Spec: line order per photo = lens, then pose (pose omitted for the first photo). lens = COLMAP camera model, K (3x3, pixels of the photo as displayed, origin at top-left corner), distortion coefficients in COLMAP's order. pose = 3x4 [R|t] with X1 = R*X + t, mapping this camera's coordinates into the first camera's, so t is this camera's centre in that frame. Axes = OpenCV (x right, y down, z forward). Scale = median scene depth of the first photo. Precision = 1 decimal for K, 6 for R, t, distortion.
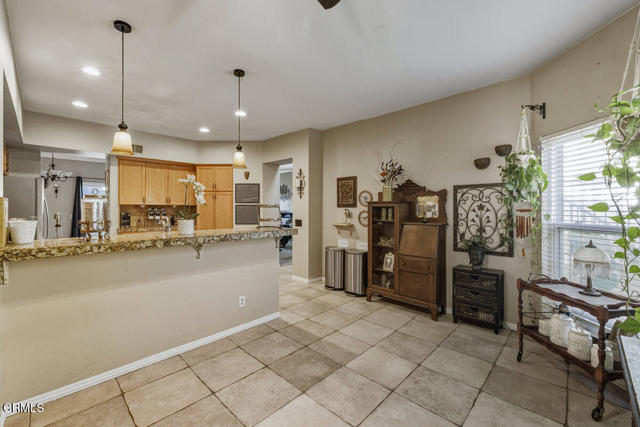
lens RADIAL K [[273.9, 0, 322.6], [0, 273.9, 204.4], [0, 0, 1]] dist [0.002193, 0.000086]
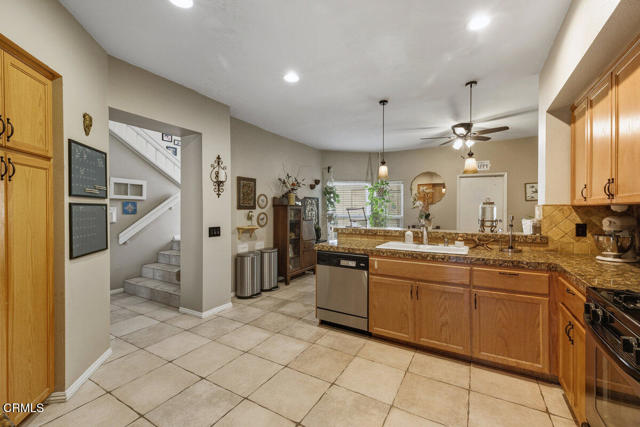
lens RADIAL K [[273.9, 0, 320.3], [0, 273.9, 210.8], [0, 0, 1]] dist [0.002193, 0.000086]
pose [[-0.244373, -0.006481, 0.969660, -0.913288], [-0.010557, 0.999936, 0.004022, 0.009177], [-0.969624, -0.009254, -0.244426, 0.998926]]
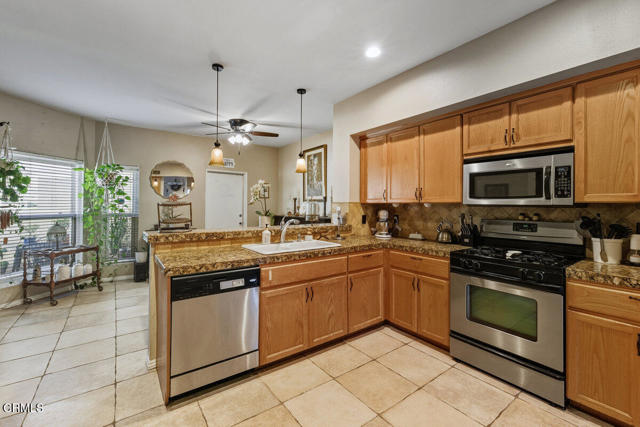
lens RADIAL K [[273.9, 0, 321.1], [0, 273.9, 203.5], [0, 0, 1]] dist [0.002193, 0.000086]
pose [[-0.988121, -0.004908, 0.153600, -0.401330], [-0.007537, 0.999835, -0.016533, 0.011874], [-0.153493, -0.017494, -0.987995, 1.249077]]
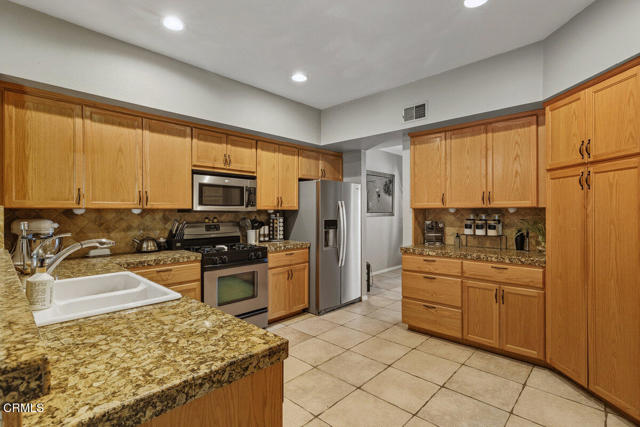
lens RADIAL K [[300.5, 0, 319.5], [0, 300.5, 211.7], [0, 0, 1]] dist [0.002332, 0.000241]
pose [[0.001433, -0.002967, -0.999995, -0.055090], [0.011417, 0.999930, -0.002950, 0.010555], [0.999934, -0.011412, 0.001466, 1.016424]]
